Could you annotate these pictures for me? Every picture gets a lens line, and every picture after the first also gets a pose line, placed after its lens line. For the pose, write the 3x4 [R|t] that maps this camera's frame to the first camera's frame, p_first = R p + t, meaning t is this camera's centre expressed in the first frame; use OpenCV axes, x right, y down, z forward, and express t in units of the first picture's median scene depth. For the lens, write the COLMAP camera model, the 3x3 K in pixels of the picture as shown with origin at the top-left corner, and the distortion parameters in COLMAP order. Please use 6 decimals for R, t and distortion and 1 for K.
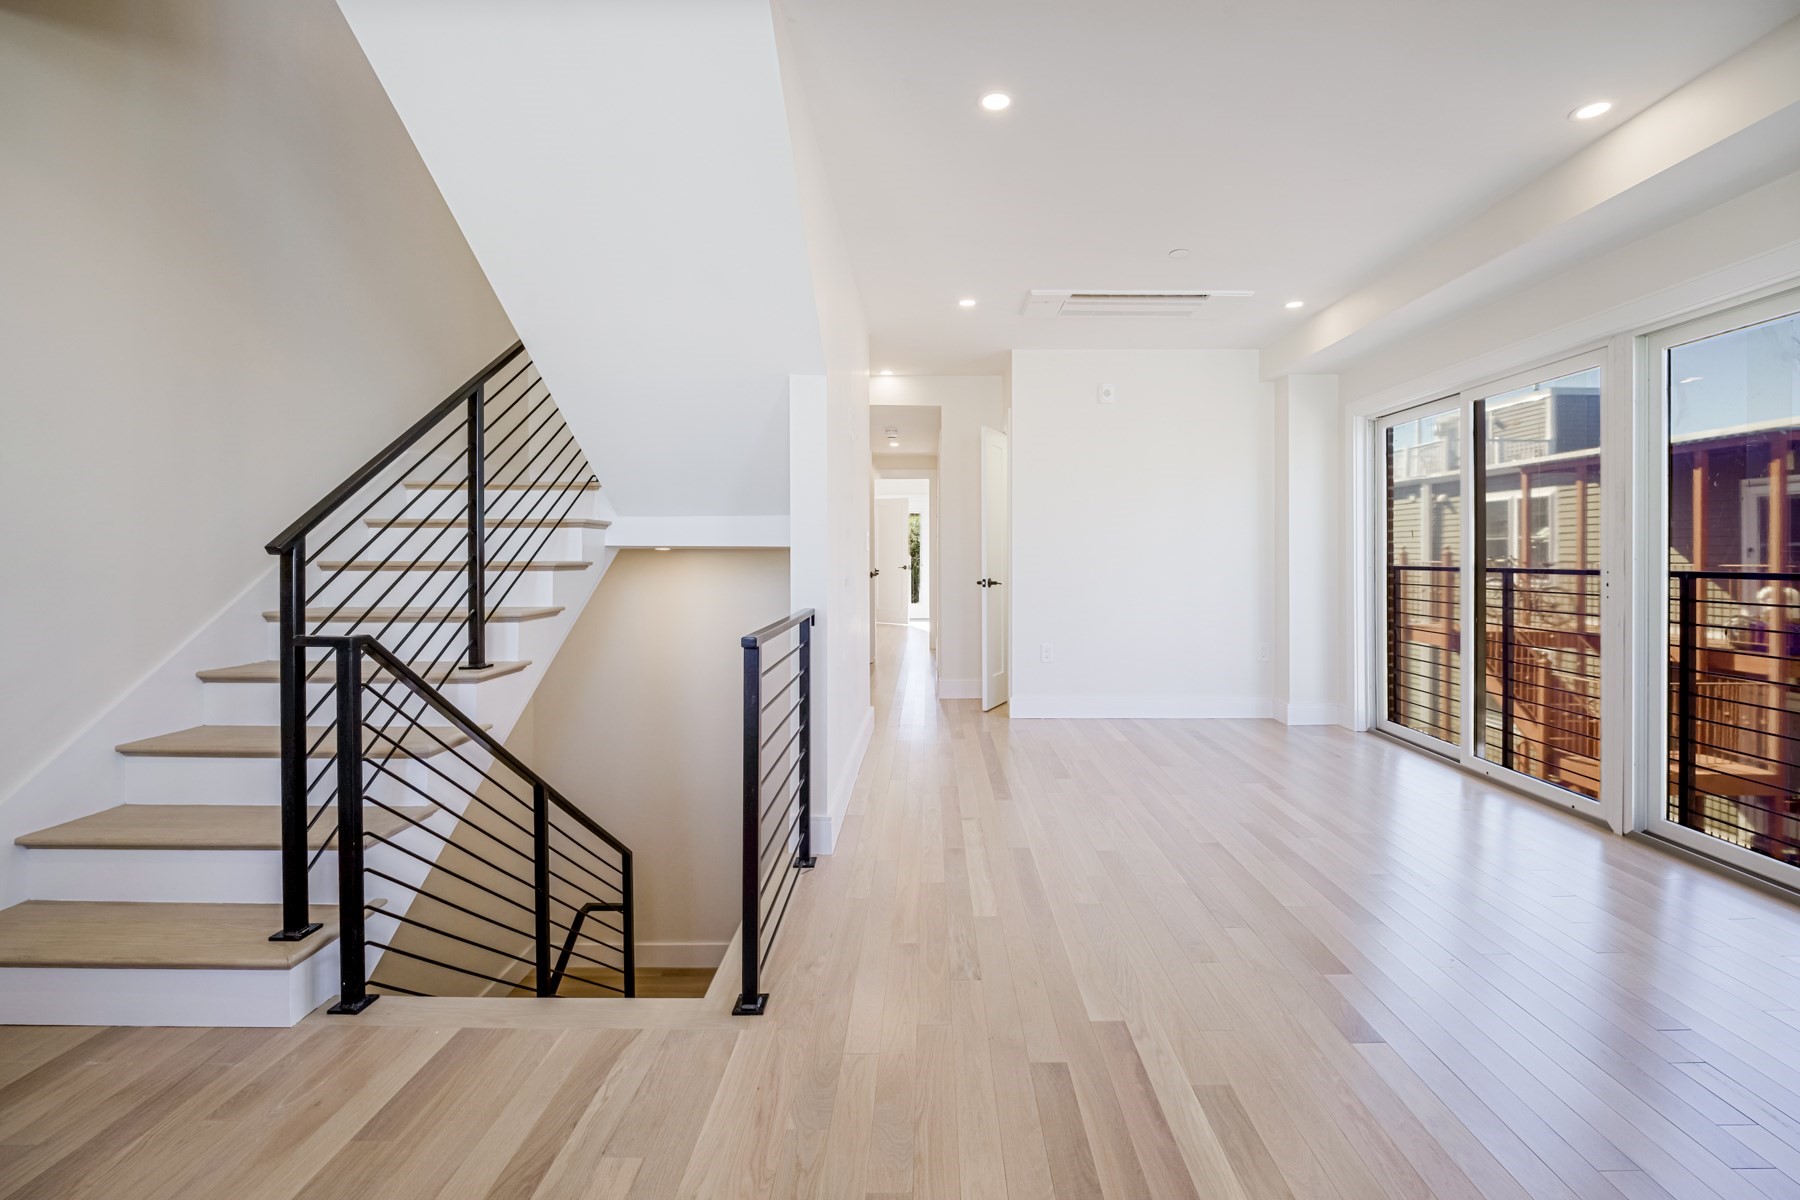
lens RADIAL K [[760.3, 0, 926.8], [0, 760.3, 570.2], [0, 0, 1]] dist [0.001023, -0.015008]
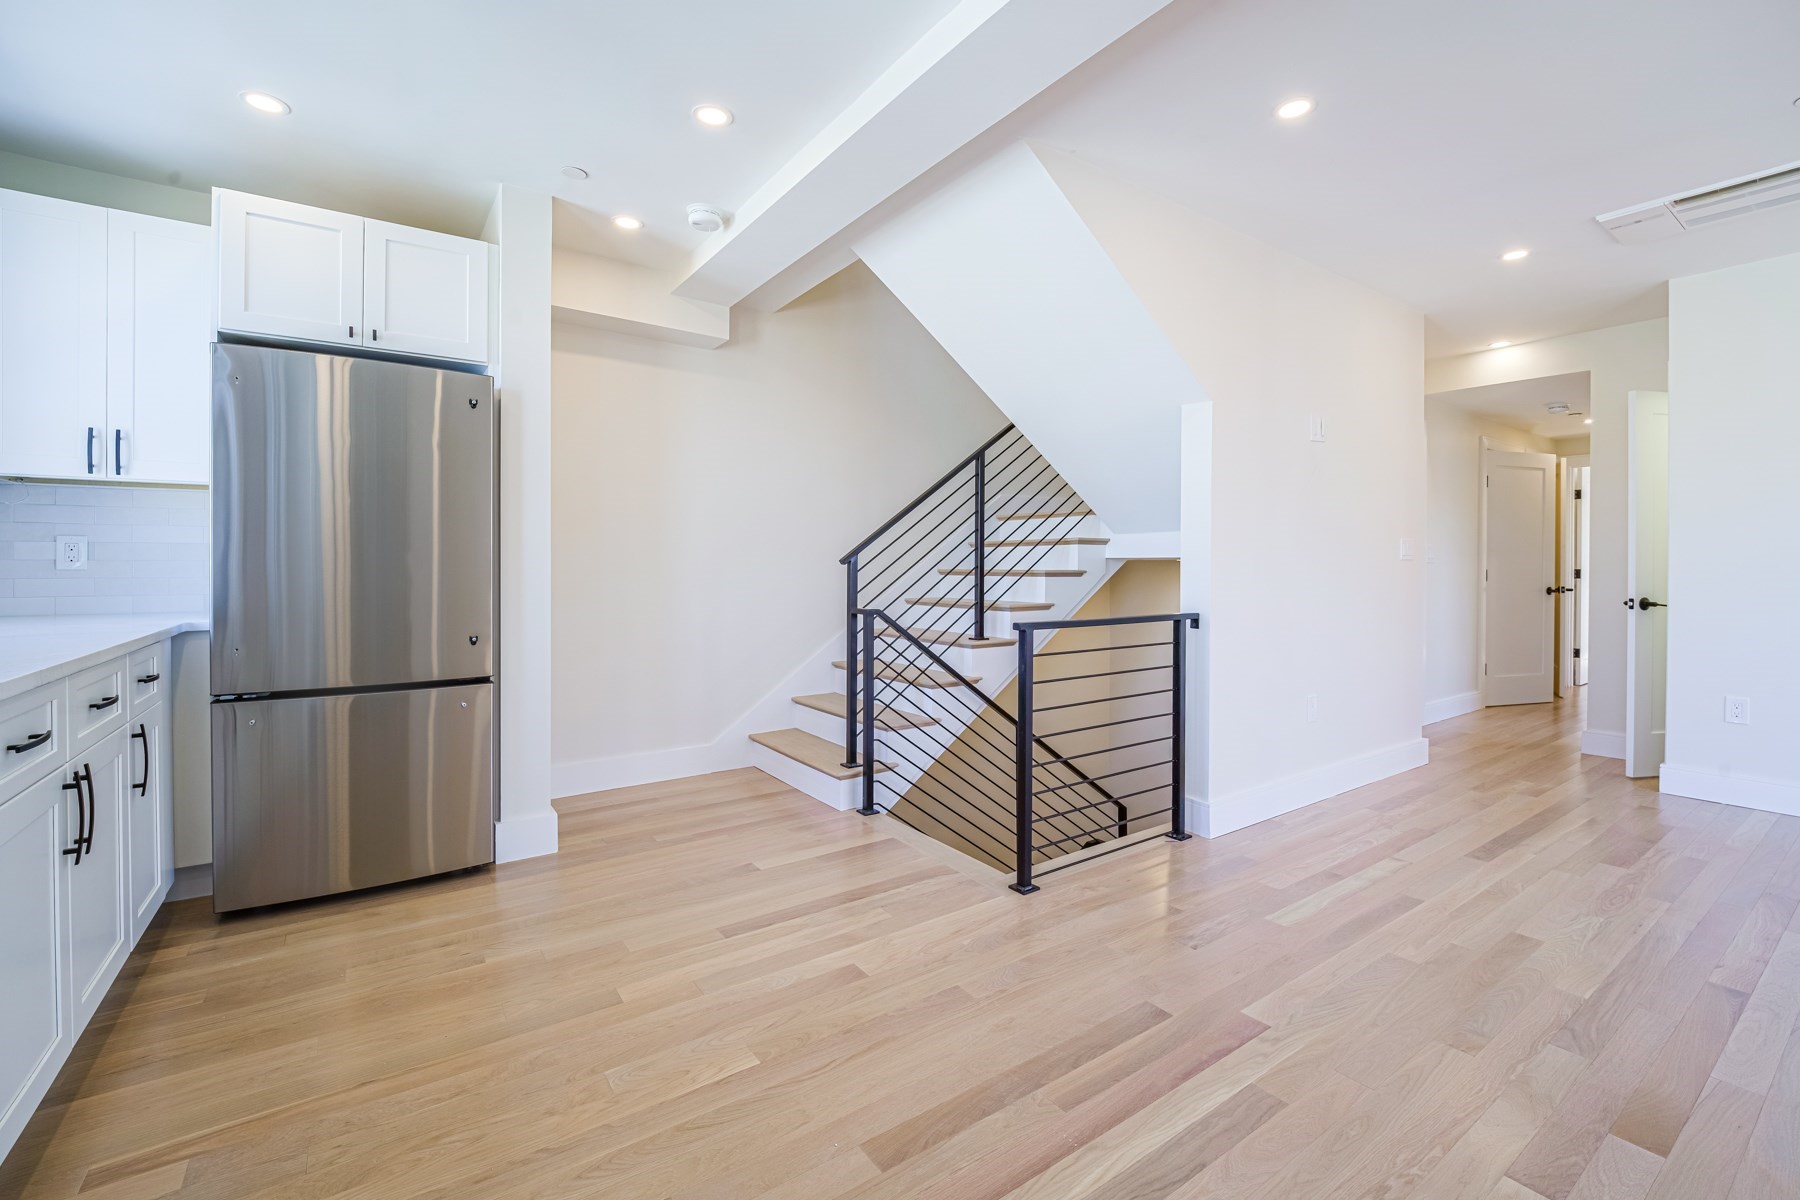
lens RADIAL K [[760.0, 0, 912.5], [0, 760.0, 573.7], [0, 0, 1]] dist [0.023584, -0.023293]
pose [[0.574174, 0.007694, -0.818697, 0.610586], [-0.016760, 0.999857, -0.002358, 0.003091], [0.818562, 0.015076, 0.574221, 0.016415]]
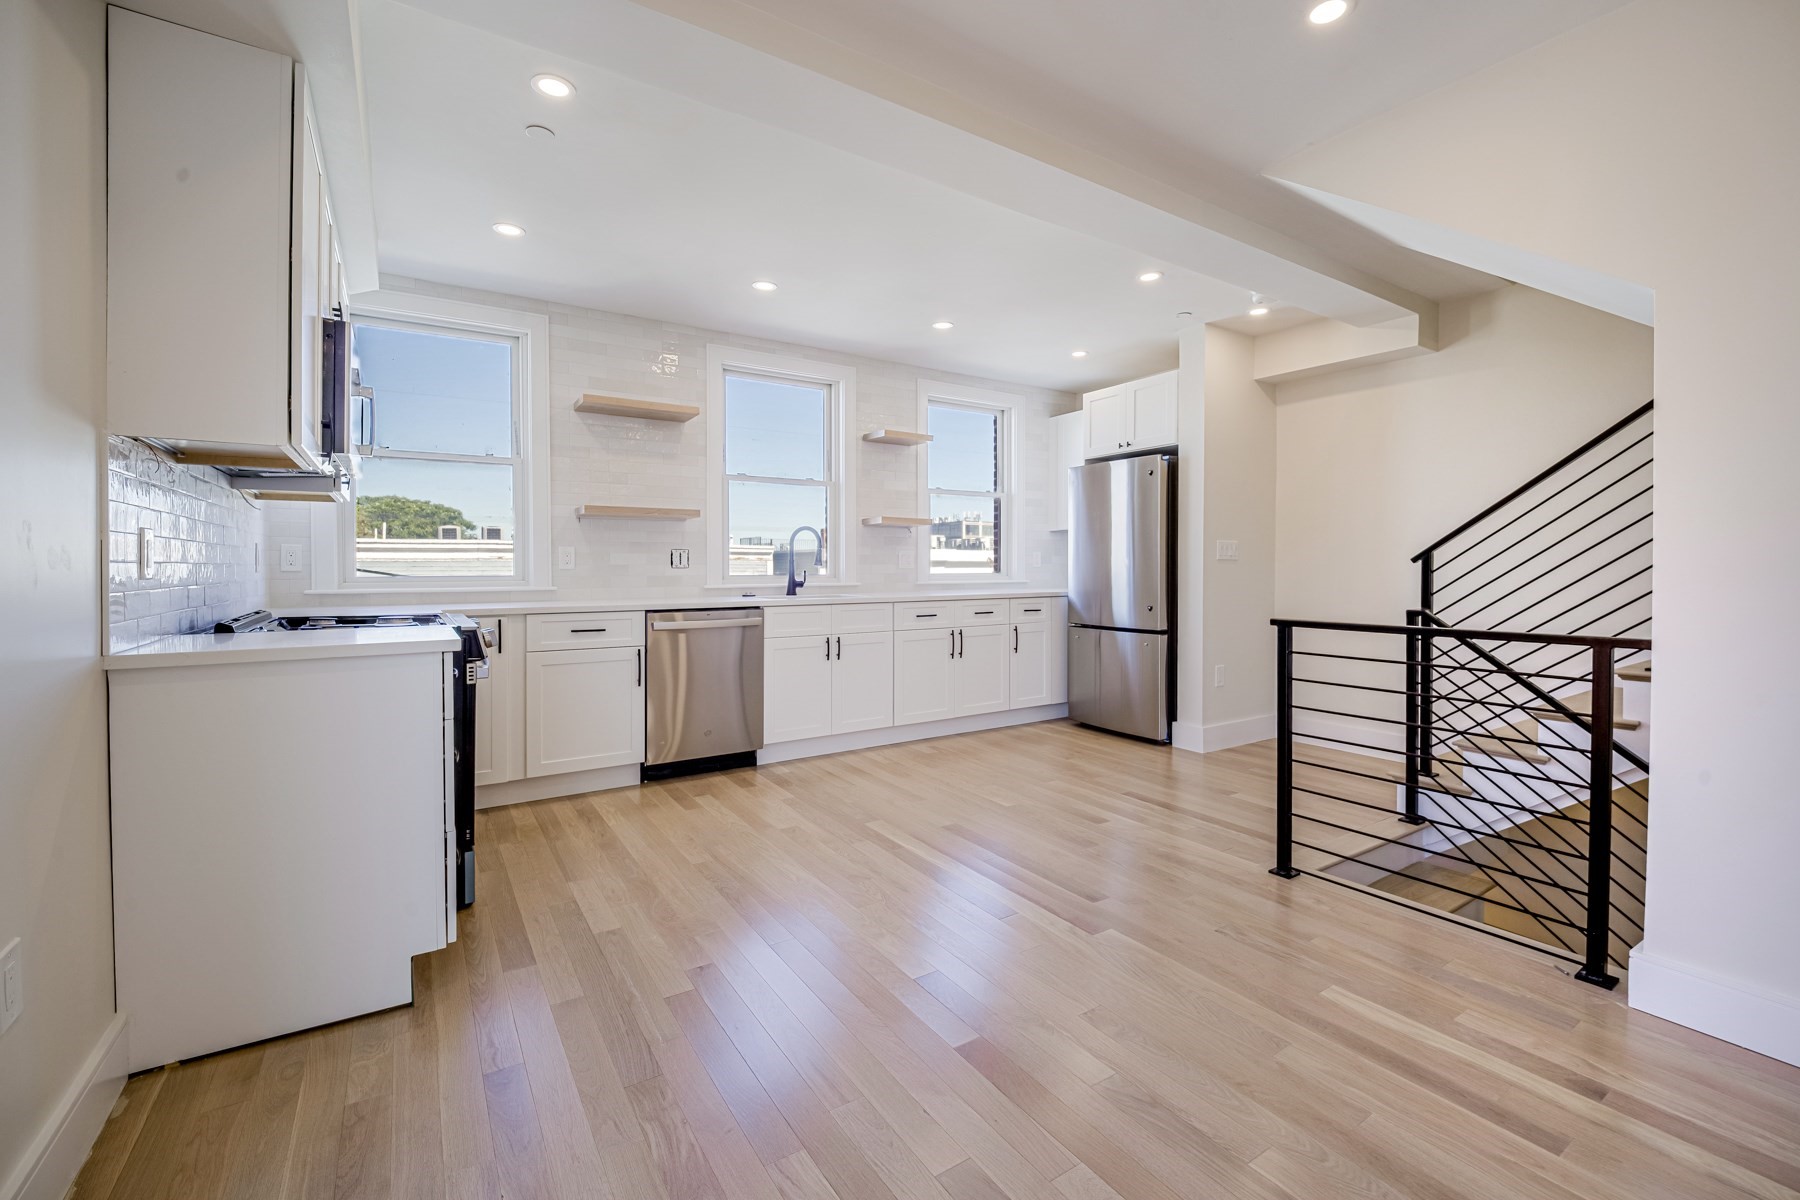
lens RADIAL K [[751.5, 0, 899.9], [0, 751.5, 566.1], [0, 0, 1]] dist [0.002101, -0.008493]
pose [[-0.841243, 0.001017, -0.540657, 0.900313], [-0.009122, 0.999829, 0.016074, -0.023841], [0.540581, 0.018454, -0.841090, 1.394026]]
